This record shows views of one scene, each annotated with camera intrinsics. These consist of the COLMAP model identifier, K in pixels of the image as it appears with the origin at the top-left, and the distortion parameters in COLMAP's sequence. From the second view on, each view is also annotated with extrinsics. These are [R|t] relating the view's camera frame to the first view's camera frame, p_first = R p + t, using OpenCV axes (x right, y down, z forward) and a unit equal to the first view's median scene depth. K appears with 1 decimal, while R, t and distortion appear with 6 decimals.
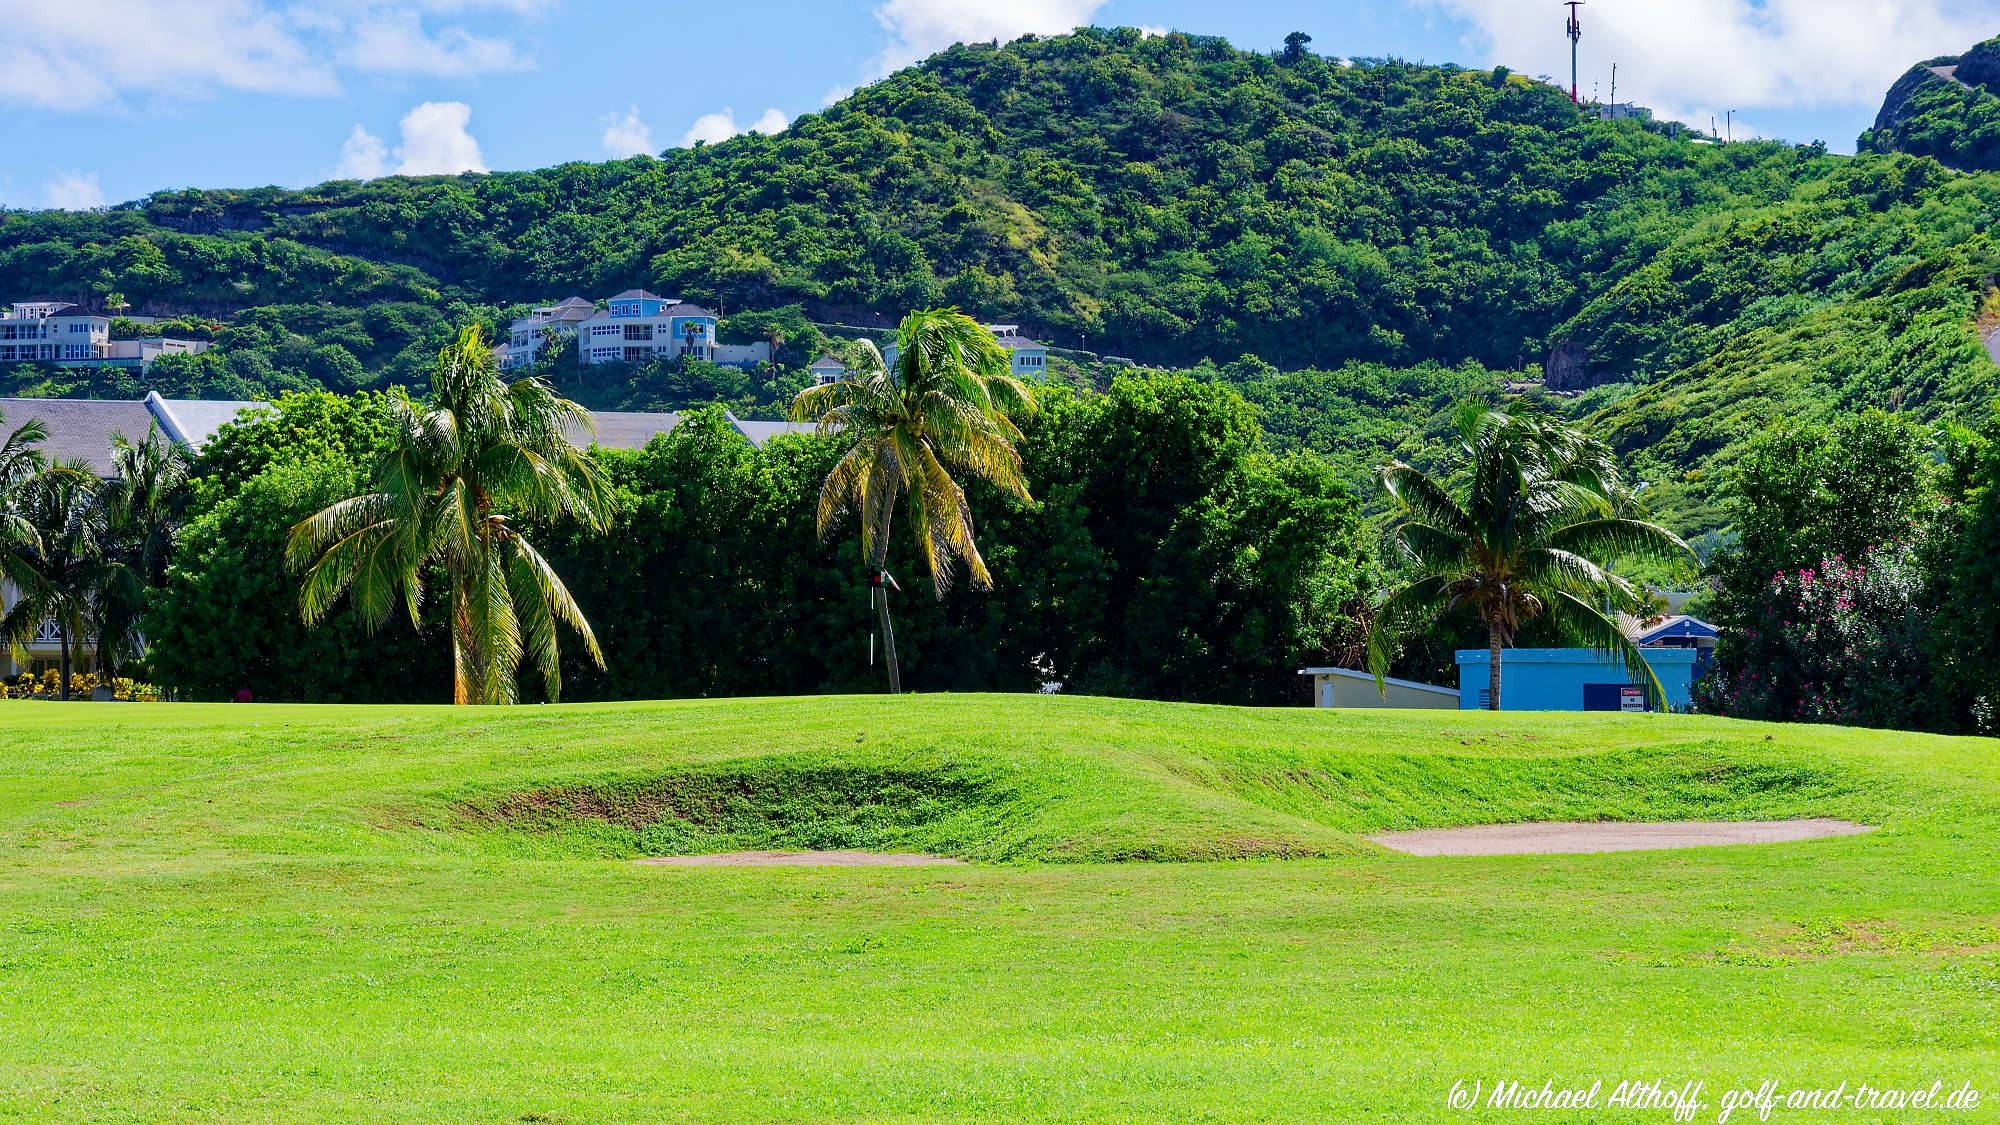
lens RADIAL K [[5669.0, 0, 1000.0], [0, 5669.0, 562.5], [0, 0, 1]] dist [-0.047270, -0.258745]
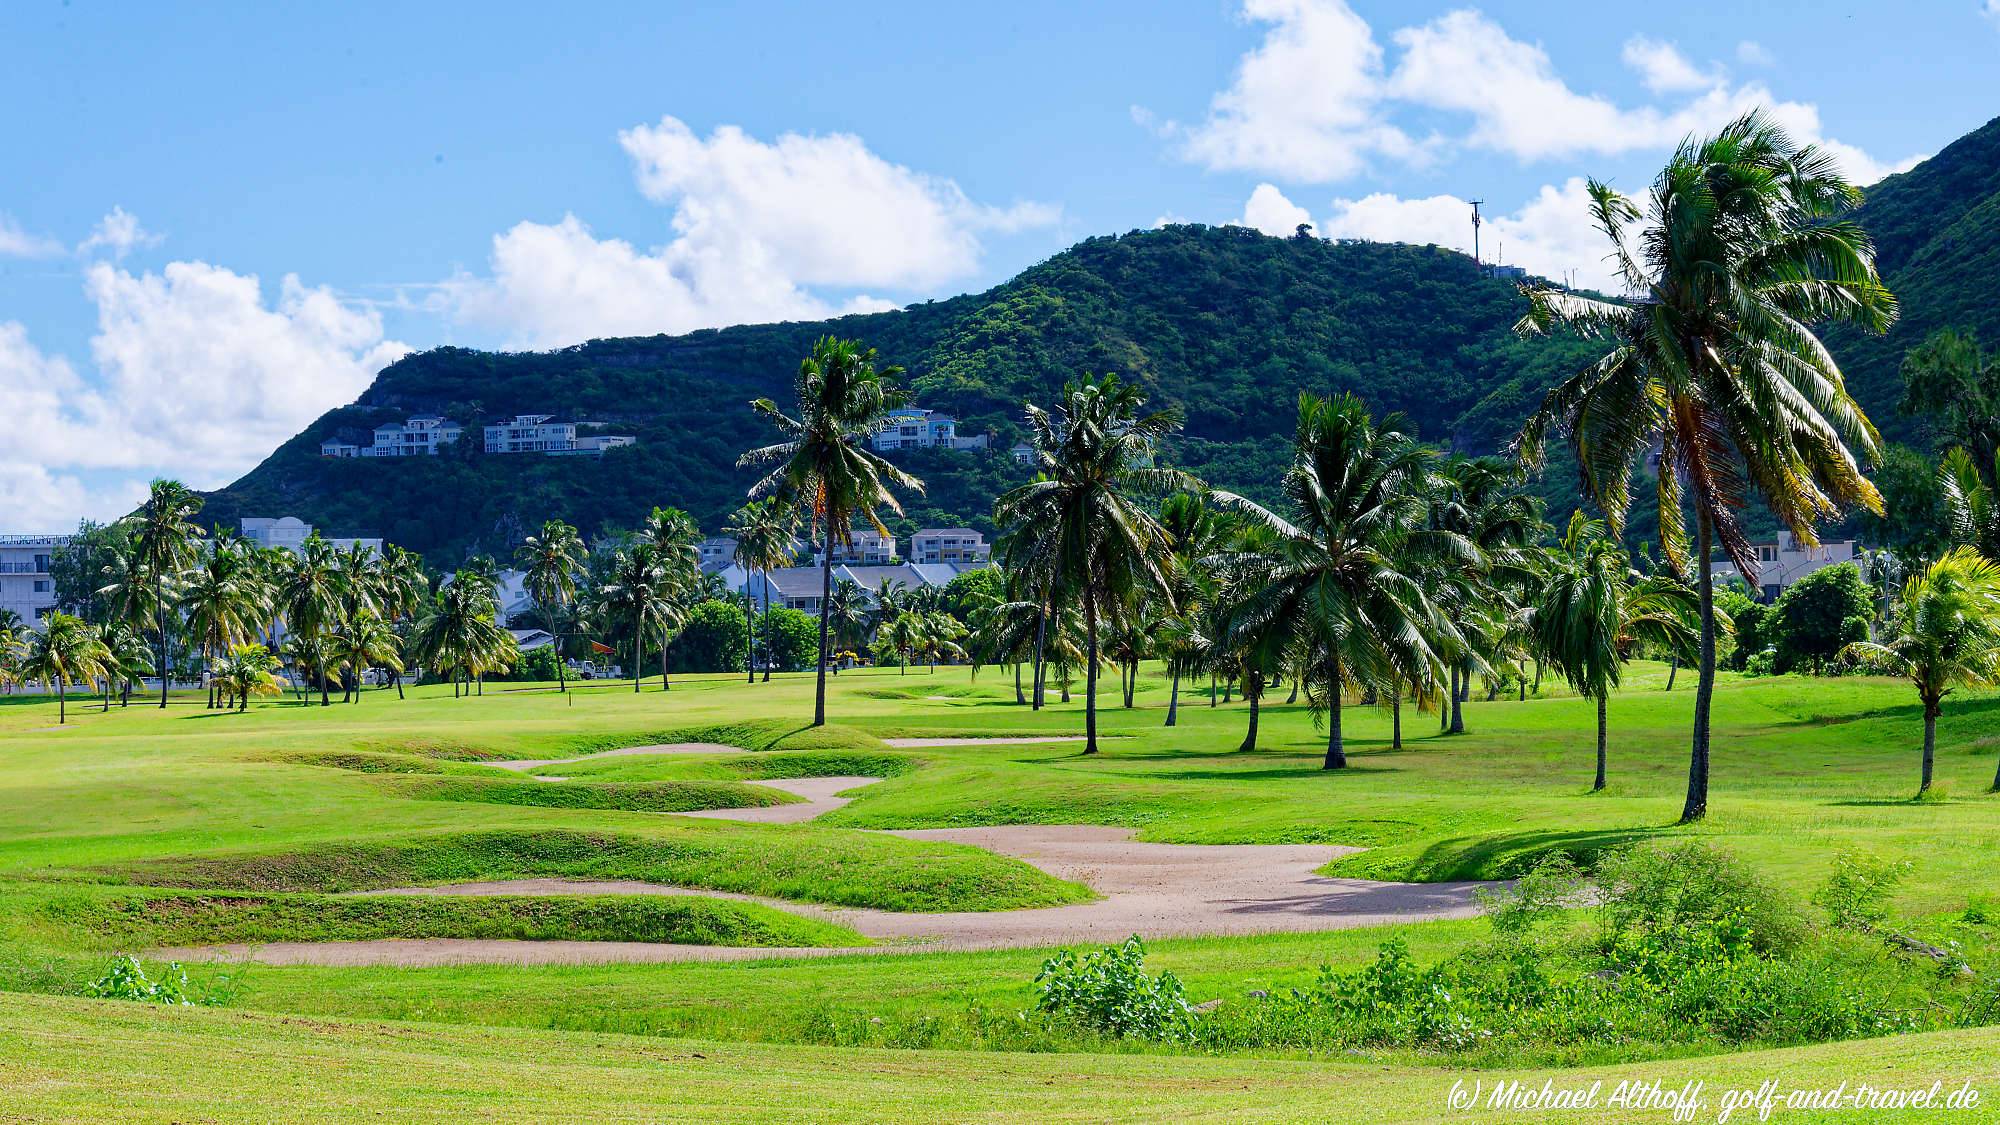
lens RADIAL K [[4576.0, 0, 1000.0], [0, 4576.0, 562.5], [0, 0, 1]] dist [0.009832, 0.033315]
pose [[0.999543, -0.022149, -0.020591, -0.009155], [0.022295, 0.999728, 0.006884, -0.009575], [0.020433, -0.007340, 0.999764, -0.313019]]
